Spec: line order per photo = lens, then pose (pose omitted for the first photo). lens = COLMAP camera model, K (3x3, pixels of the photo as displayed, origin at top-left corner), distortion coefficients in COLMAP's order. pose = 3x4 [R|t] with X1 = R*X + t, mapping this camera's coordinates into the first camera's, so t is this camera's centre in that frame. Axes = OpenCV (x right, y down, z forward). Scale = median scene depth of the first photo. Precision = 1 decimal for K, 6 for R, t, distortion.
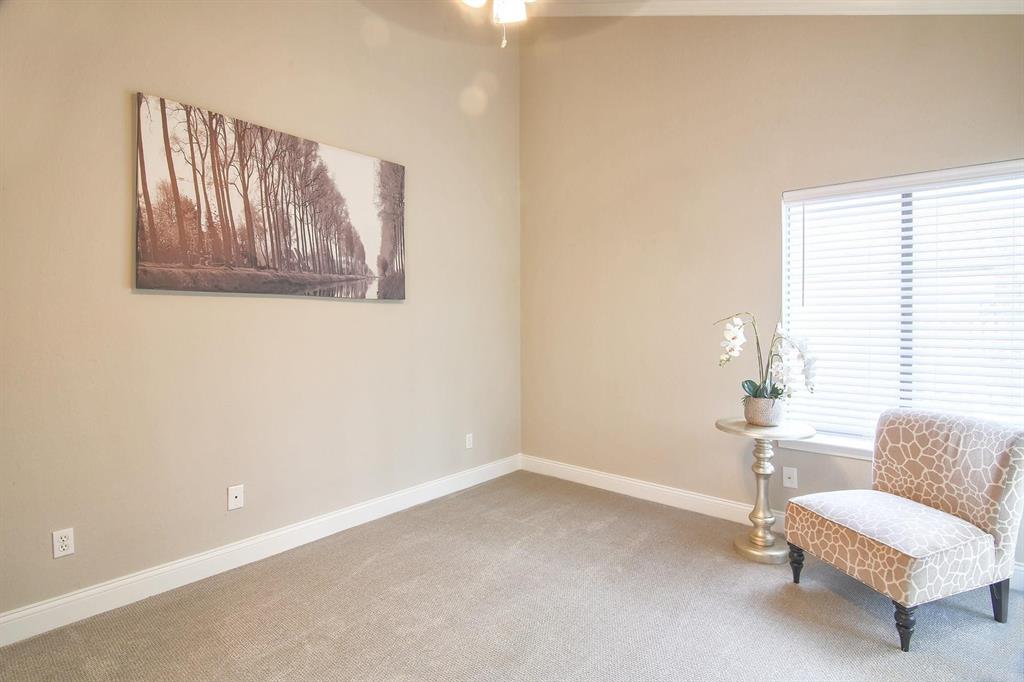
lens RADIAL K [[514.3, 0, 515.4], [0, 514.3, 335.7], [0, 0, 1]] dist [-0.028975, 0.002754]
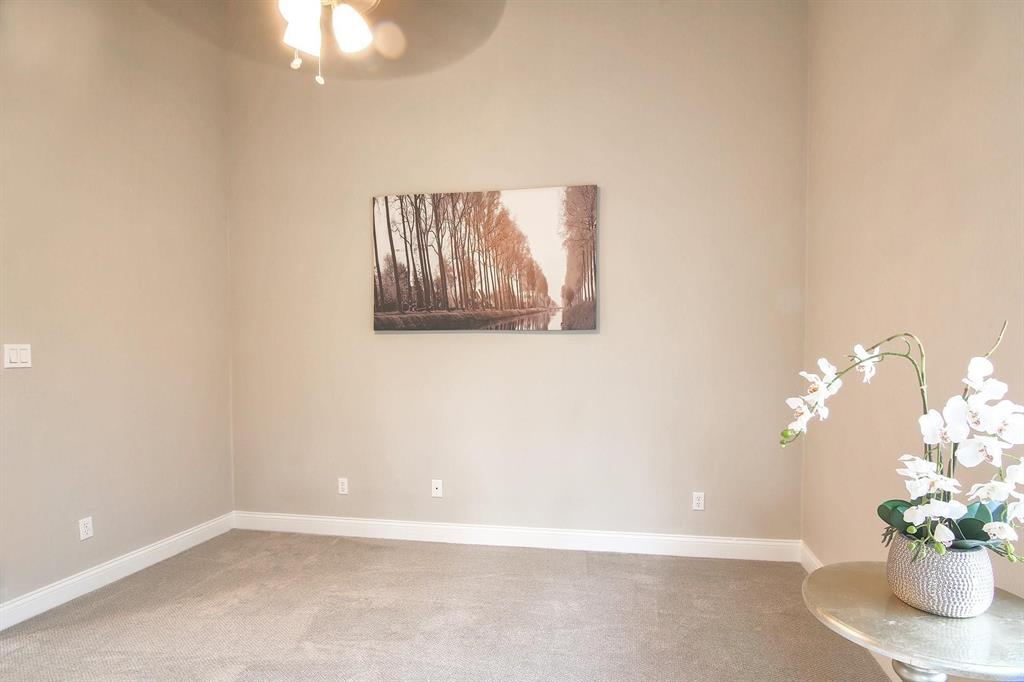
lens RADIAL K [[514.3, 0, 512.3], [0, 514.3, 345.1], [0, 0, 1]] dist [-0.028975, 0.002754]
pose [[0.503271, 0.032431, -0.863520, 0.636474], [-0.011075, 0.999455, 0.031082, -0.085320], [0.864058, -0.006079, 0.503356, 0.494908]]
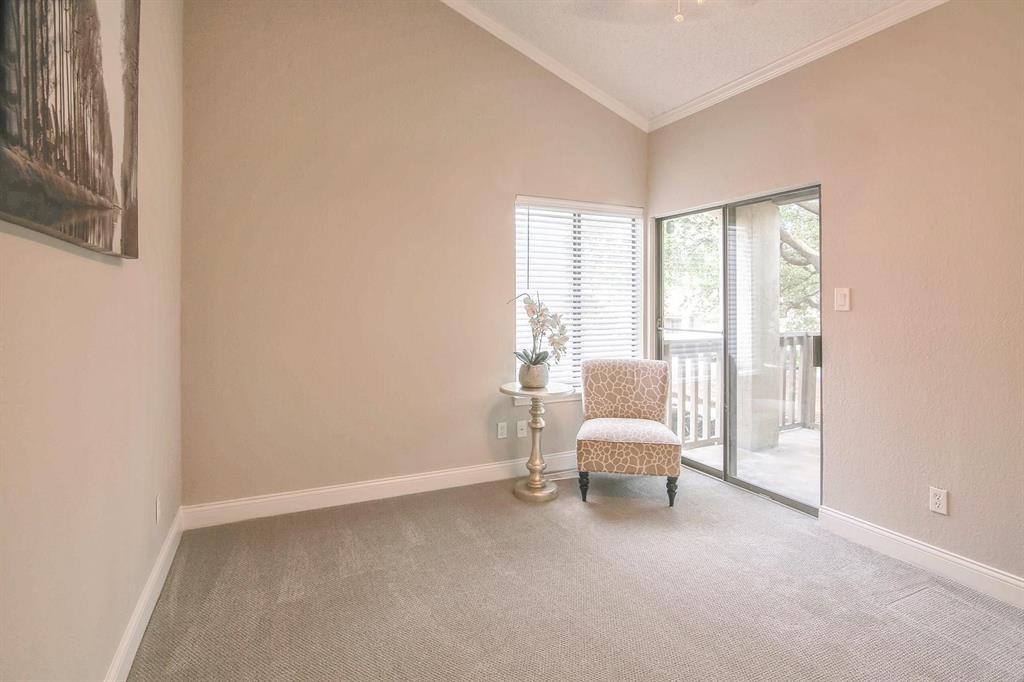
lens RADIAL K [[514.3, 0, 515.9], [0, 514.3, 302.1], [0, 0, 1]] dist [-0.028975, 0.002754]
pose [[0.393322, -0.002081, 0.919398, -0.655420], [0.026387, 0.999611, -0.009026, -0.016101], [-0.919022, 0.027810, 0.393224, 0.569245]]
